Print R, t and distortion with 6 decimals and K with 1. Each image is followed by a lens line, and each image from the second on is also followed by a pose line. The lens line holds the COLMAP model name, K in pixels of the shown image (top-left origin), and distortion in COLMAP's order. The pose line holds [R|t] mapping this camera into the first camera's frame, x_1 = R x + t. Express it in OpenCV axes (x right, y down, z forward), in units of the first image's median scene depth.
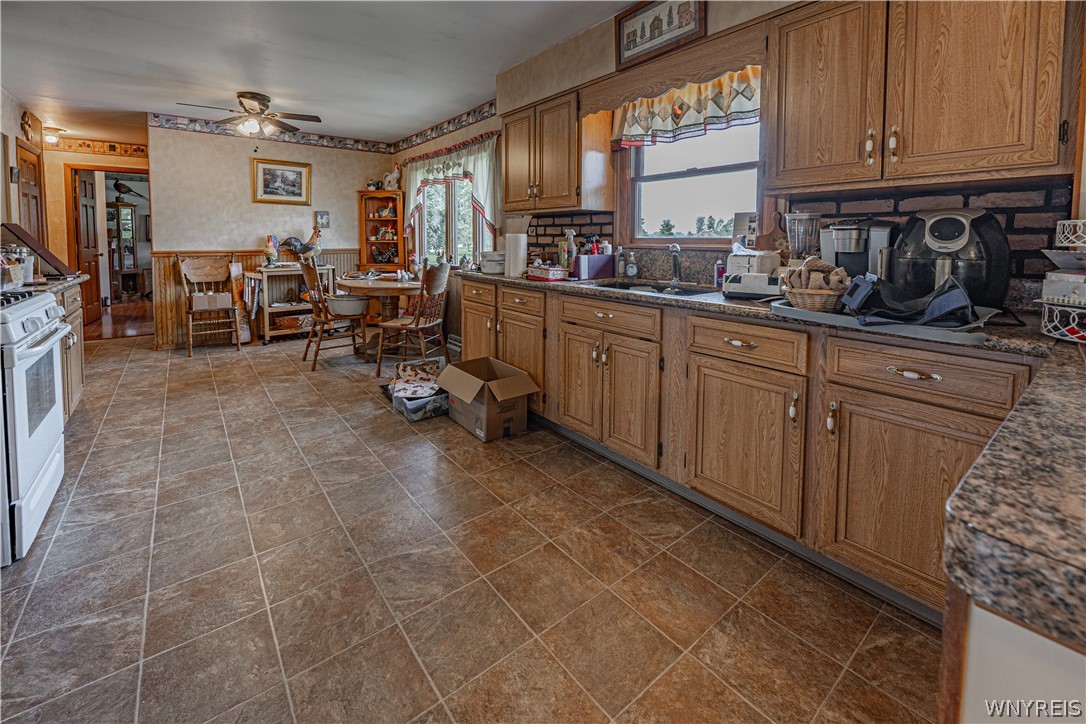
lens RADIAL K [[483.7, 0, 544.3], [0, 483.7, 267.7], [0, 0, 1]] dist [-0.001696, -0.000135]
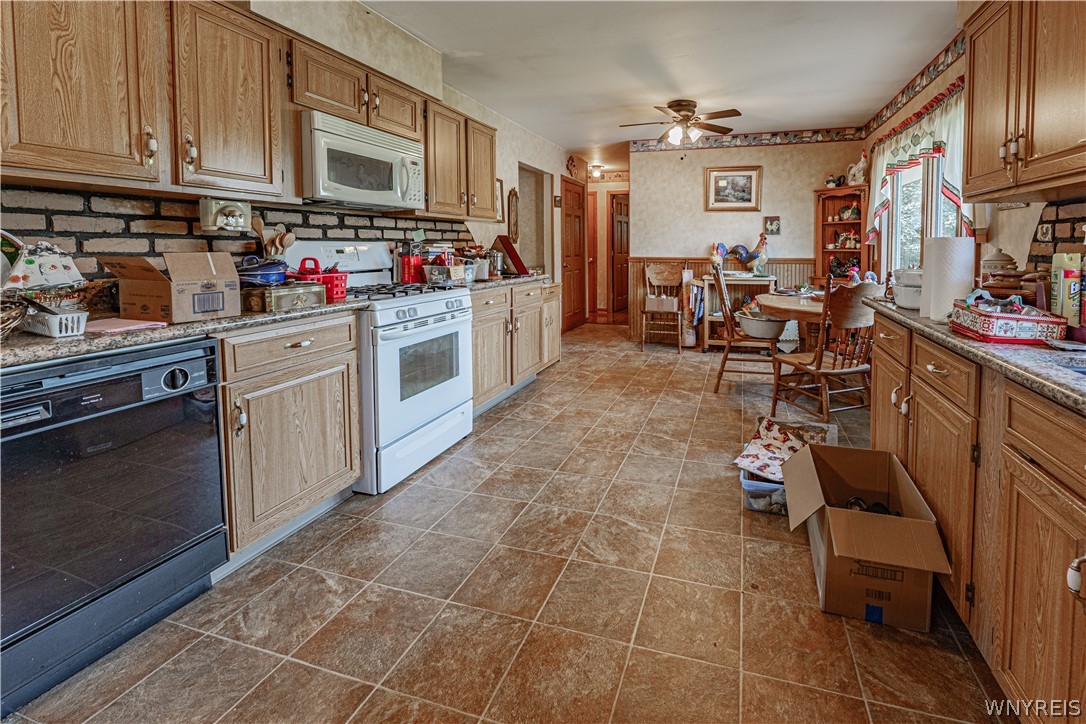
lens RADIAL K [[483.7, 0, 544.3], [0, 483.7, 267.7], [0, 0, 1]] dist [-0.001696, -0.000135]
pose [[0.568288, 0.036784, -0.822007, 0.049239], [-0.050619, 0.998671, 0.009695, -0.008475], [0.821272, 0.036099, 0.569394, 0.143915]]
